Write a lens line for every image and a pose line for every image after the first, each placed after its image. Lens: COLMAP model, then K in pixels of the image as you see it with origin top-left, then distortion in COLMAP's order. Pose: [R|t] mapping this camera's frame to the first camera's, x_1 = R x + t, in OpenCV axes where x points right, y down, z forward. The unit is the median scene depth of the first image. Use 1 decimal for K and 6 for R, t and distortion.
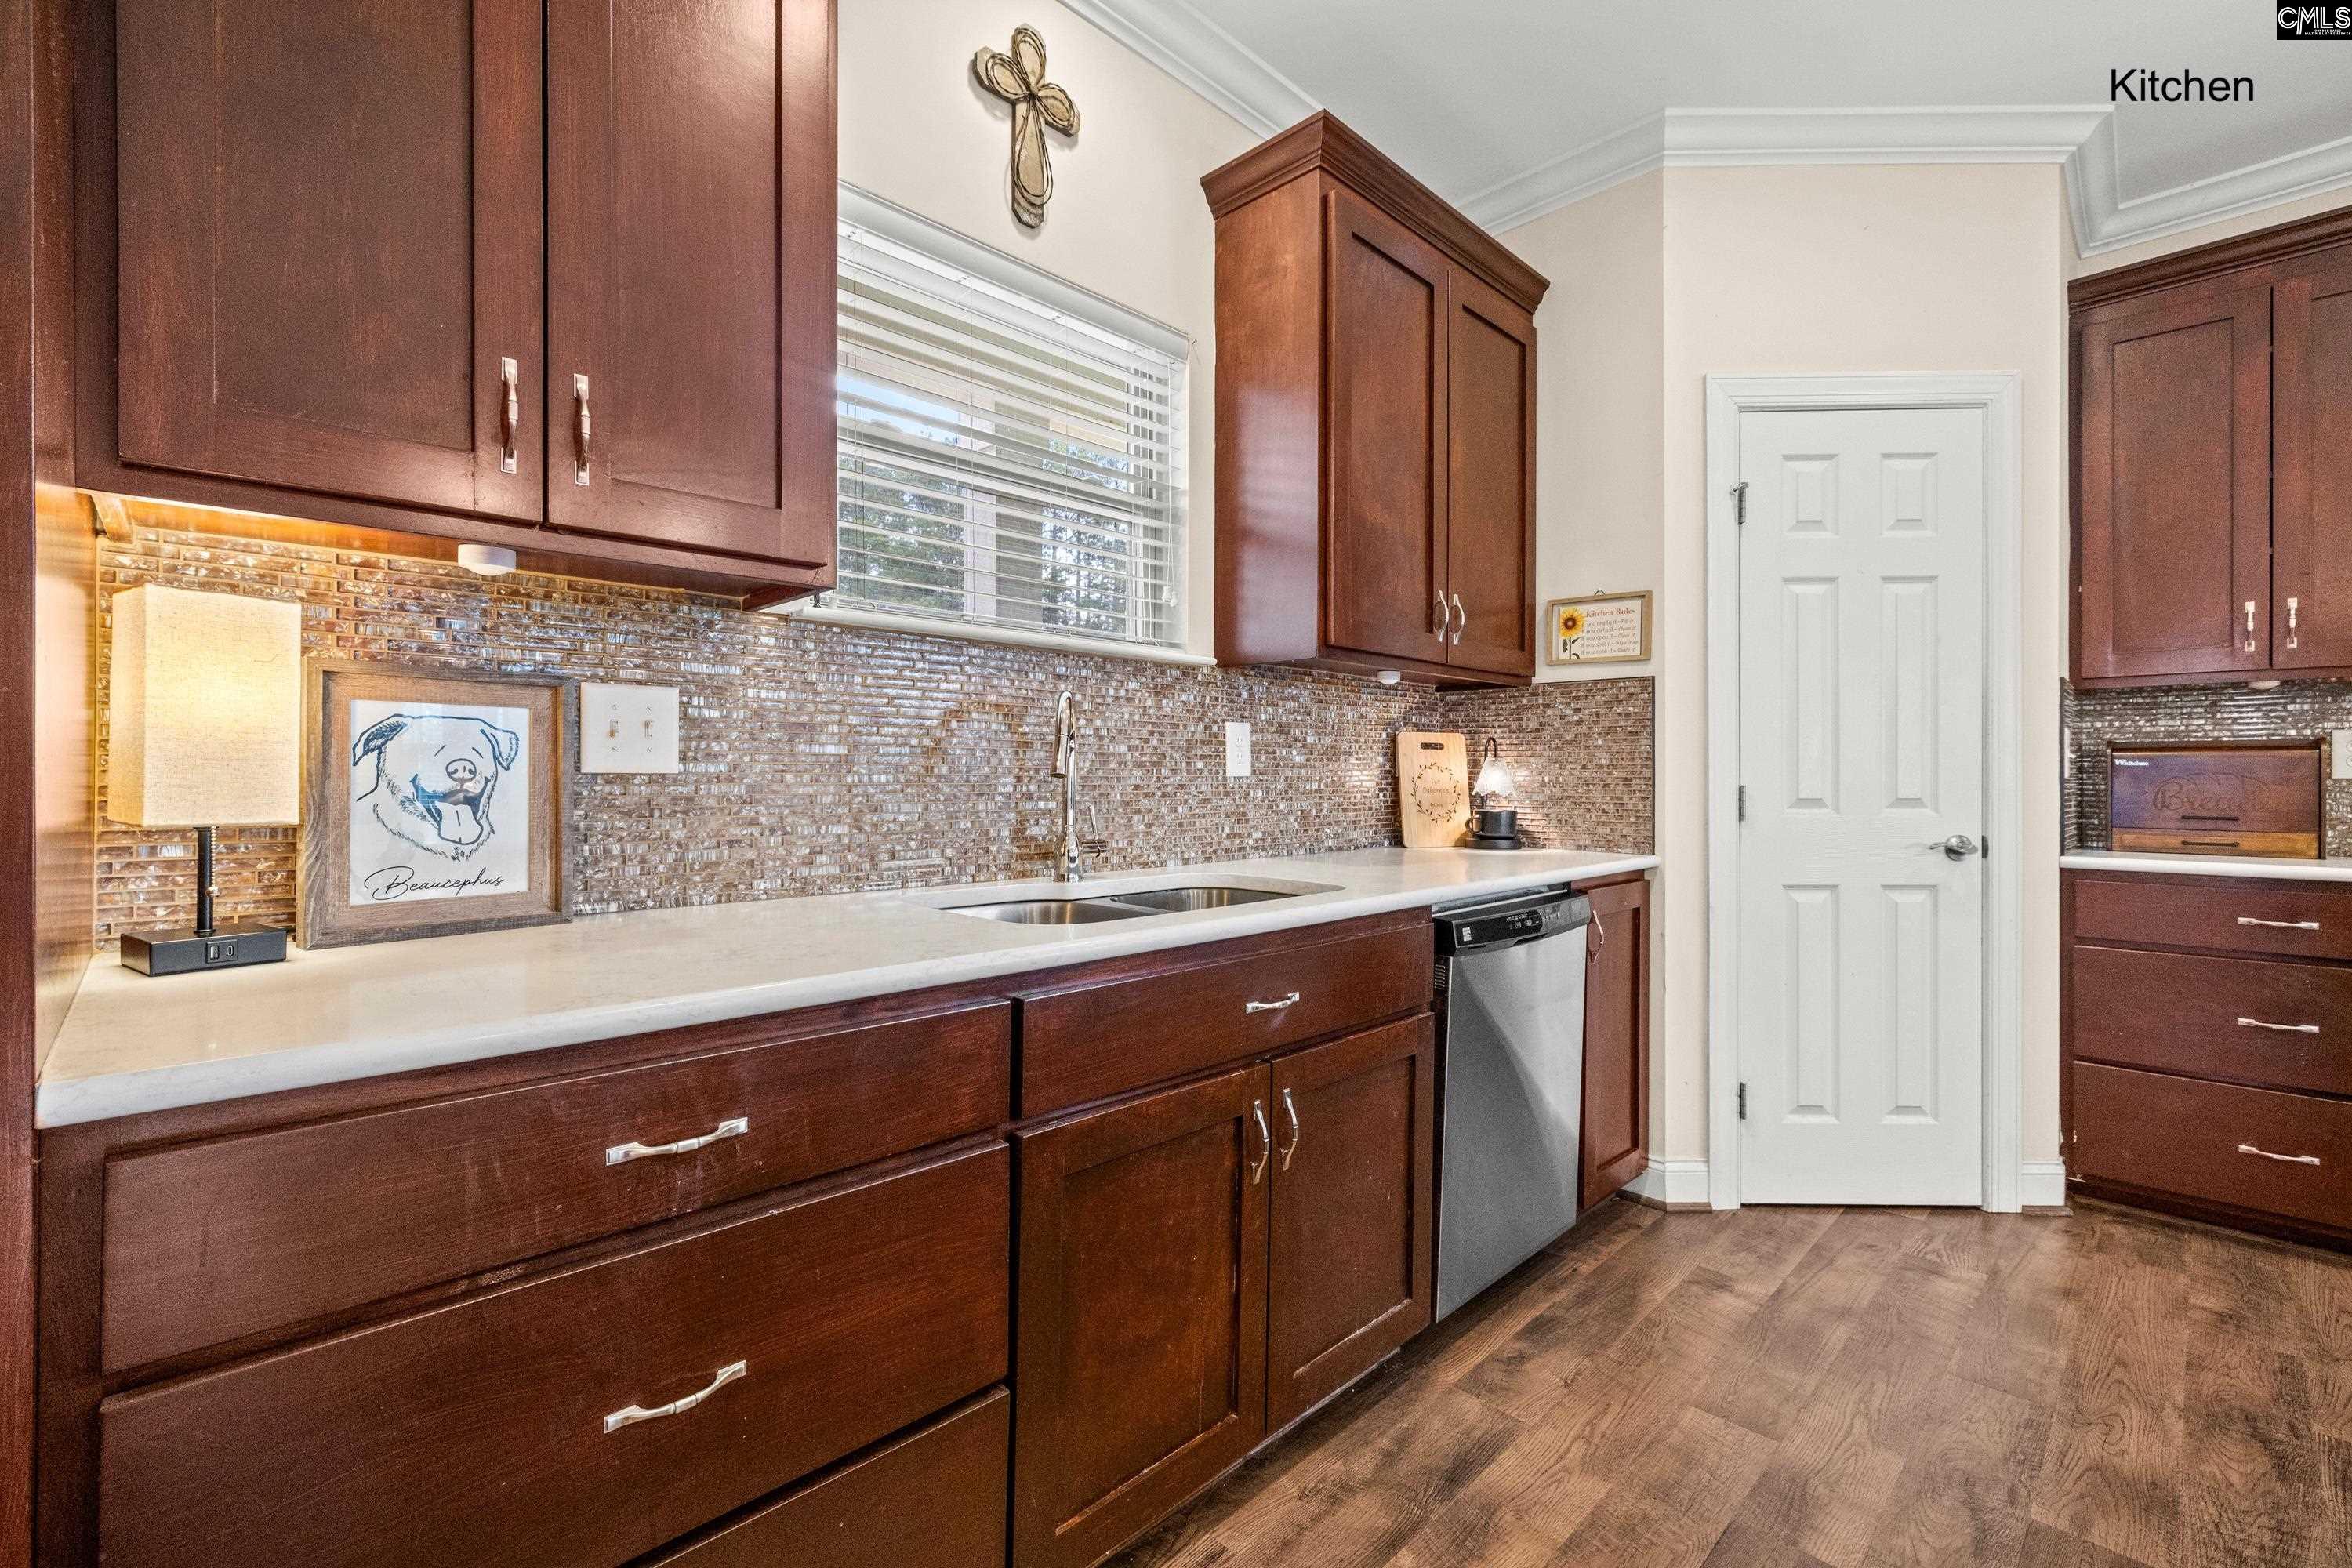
lens RADIAL K [[1011.9, 0, 1173.1], [0, 1011.9, 773.8], [0, 0, 1]] dist [0.003262, 0.000022]
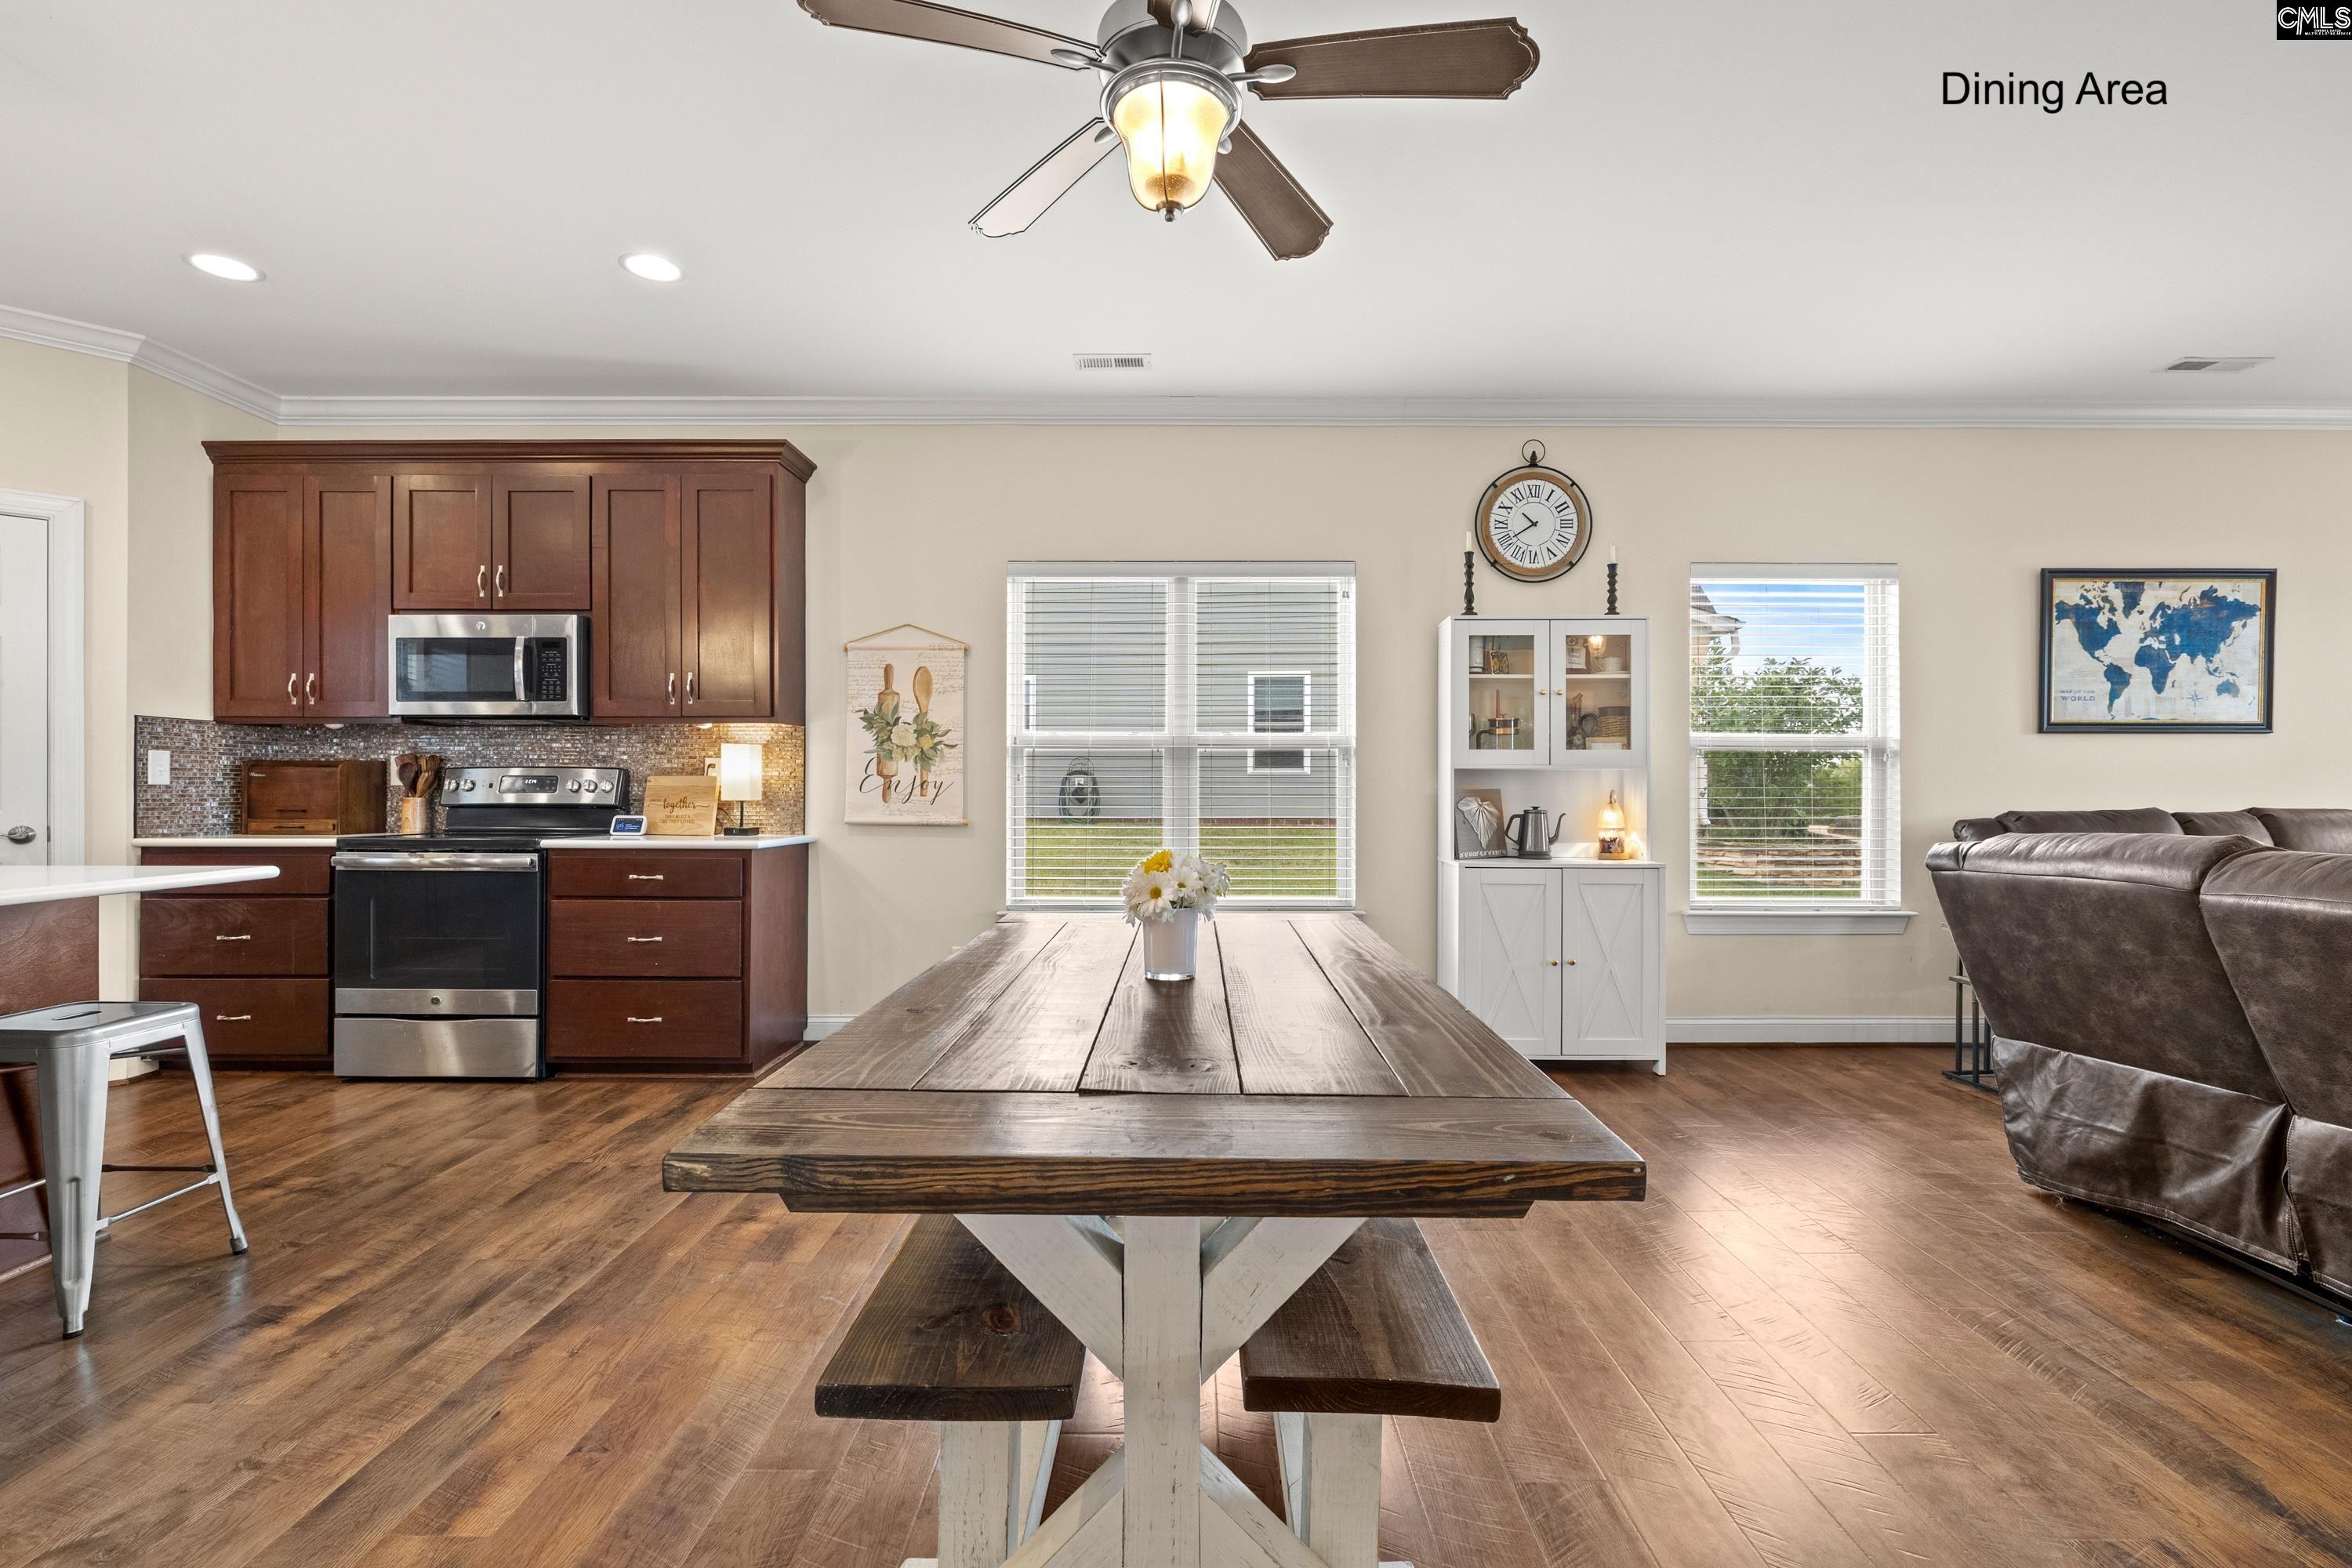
lens RADIAL K [[1050.4, 0, 1183.9], [0, 1050.4, 781.7], [0, 0, 1]] dist [-0.007698, 0.001773]
pose [[0.700188, 0.003872, 0.713948, 0.998170], [-0.002380, 0.999992, -0.003090, 0.001203], [-0.713954, 0.000464, 0.700192, -1.290196]]
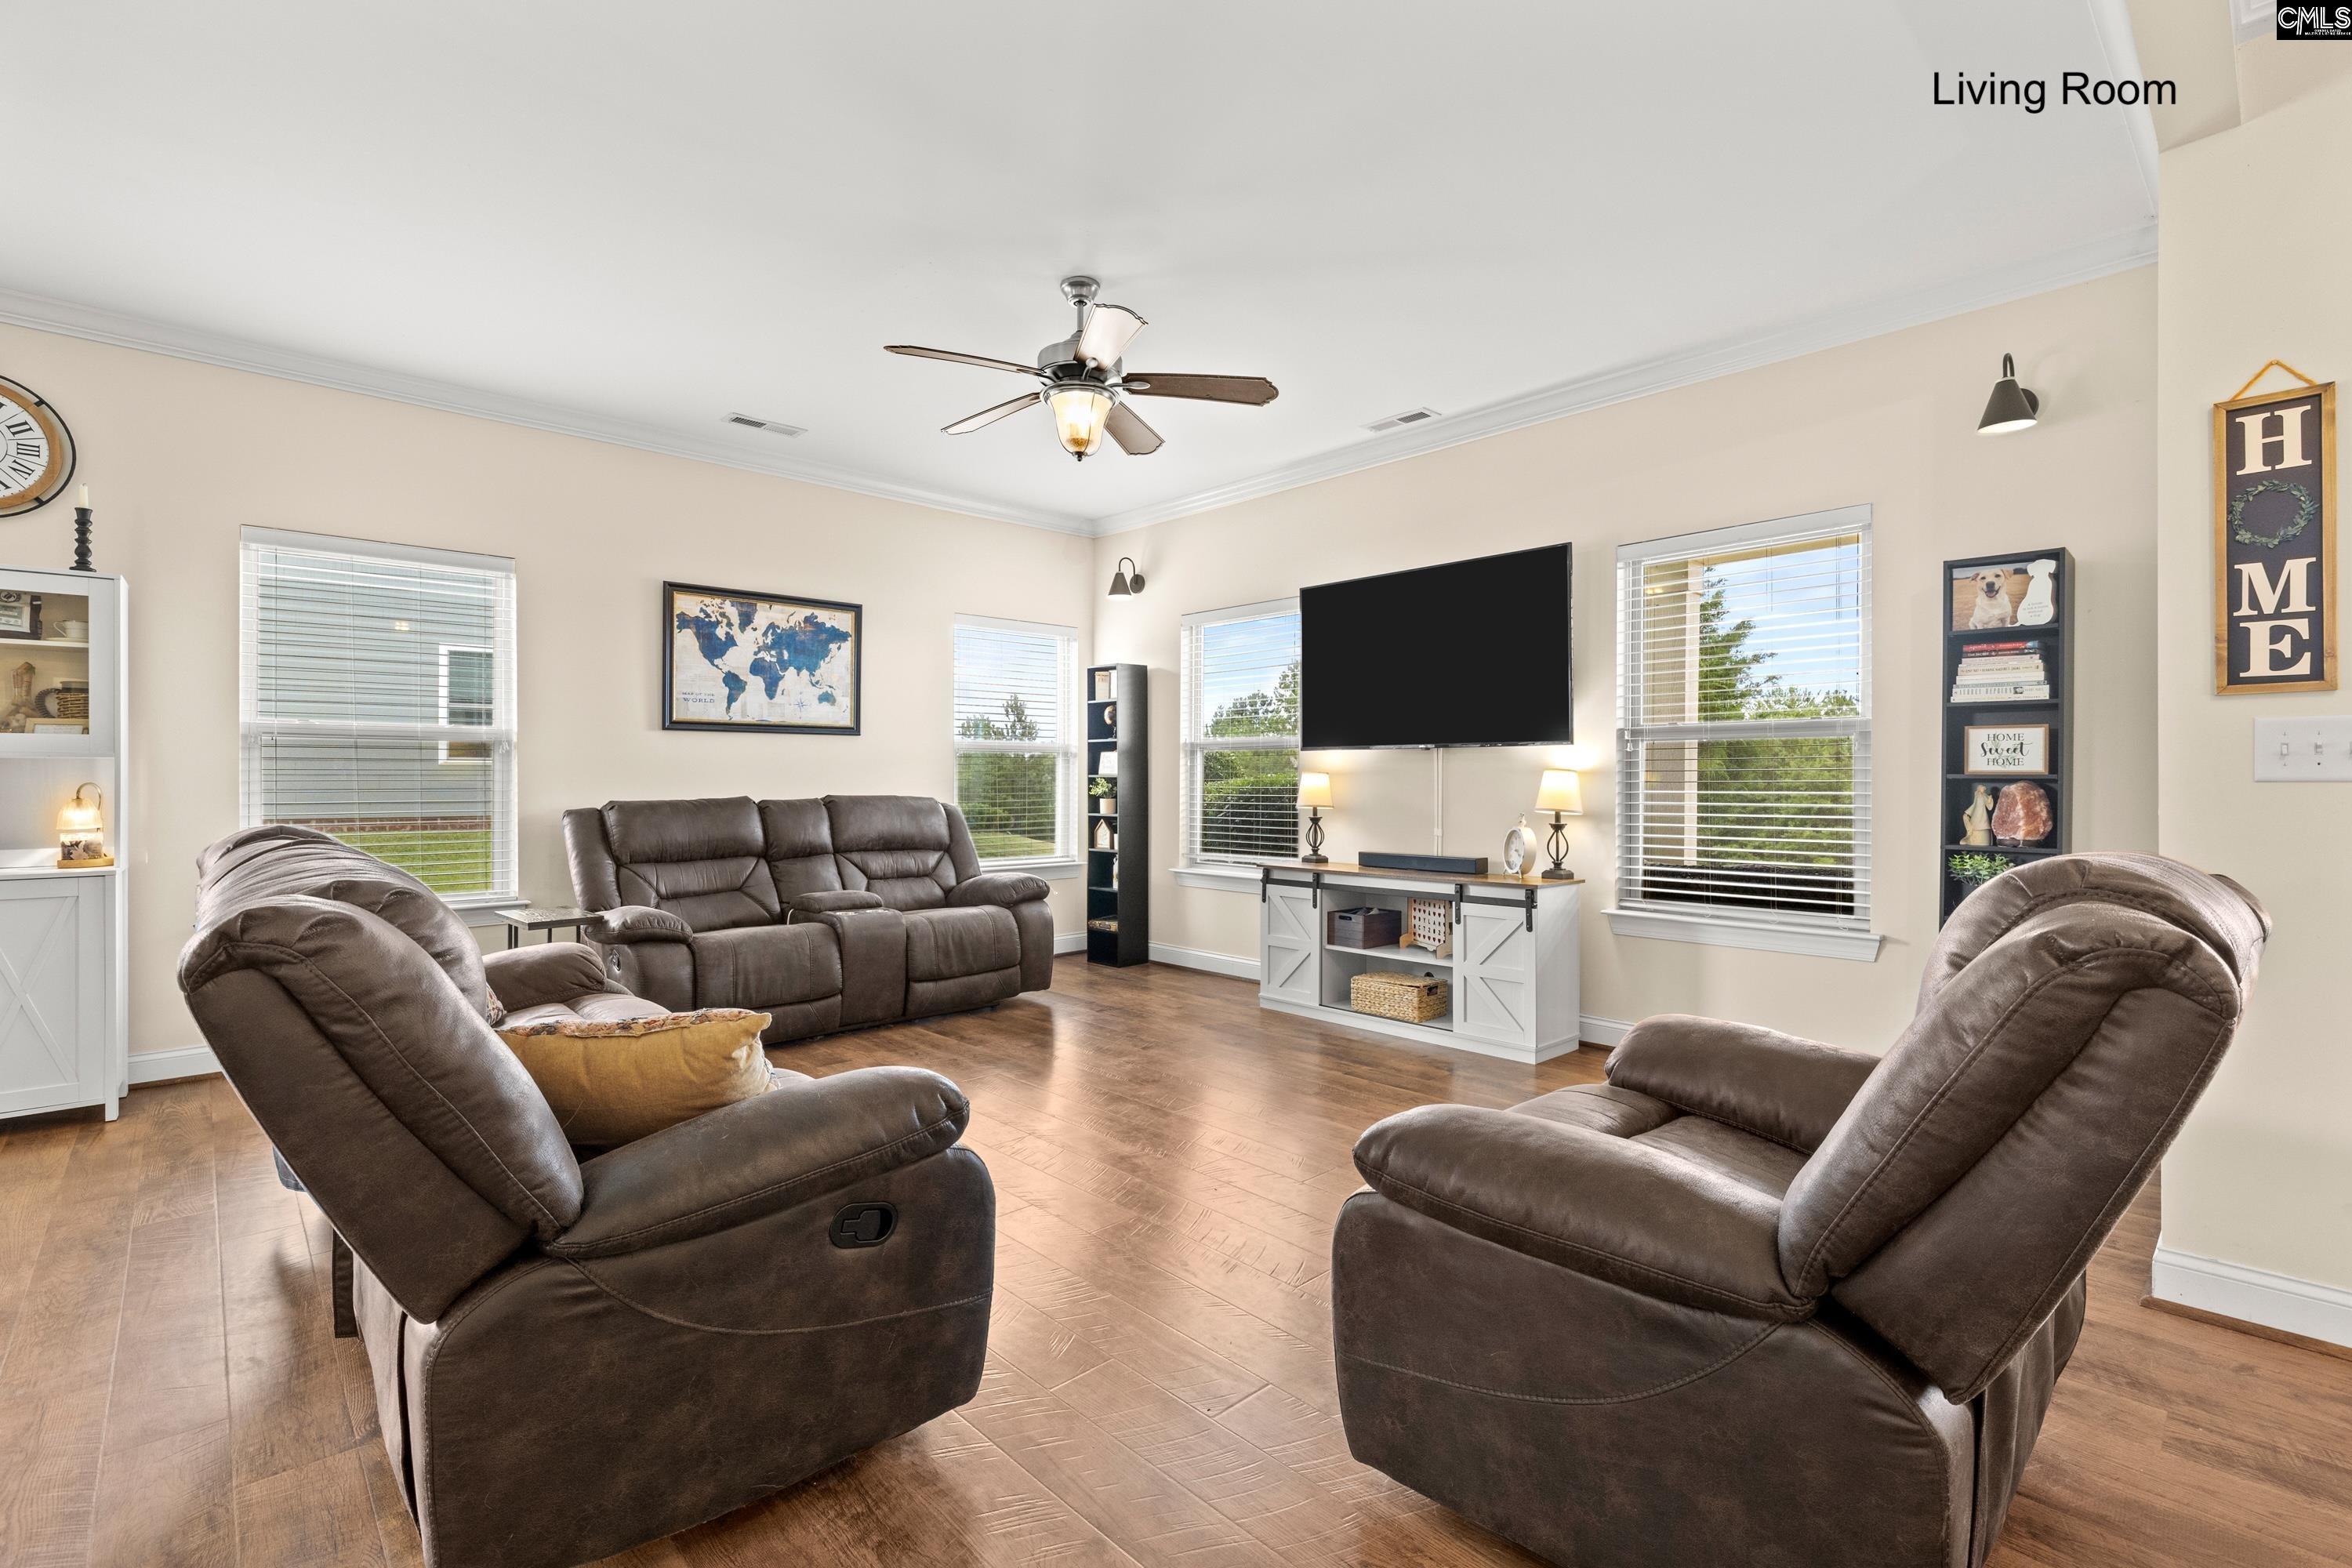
lens RADIAL K [[1050.4, 0, 1174.1], [0, 1050.4, 776.3], [0, 0, 1]] dist [-0.007698, 0.001773]
pose [[0.018679, 0.001974, 0.999824, 1.385406], [-0.001394, 0.999997, -0.001948, -0.001380], [-0.999825, -0.001357, 0.018682, -2.193471]]
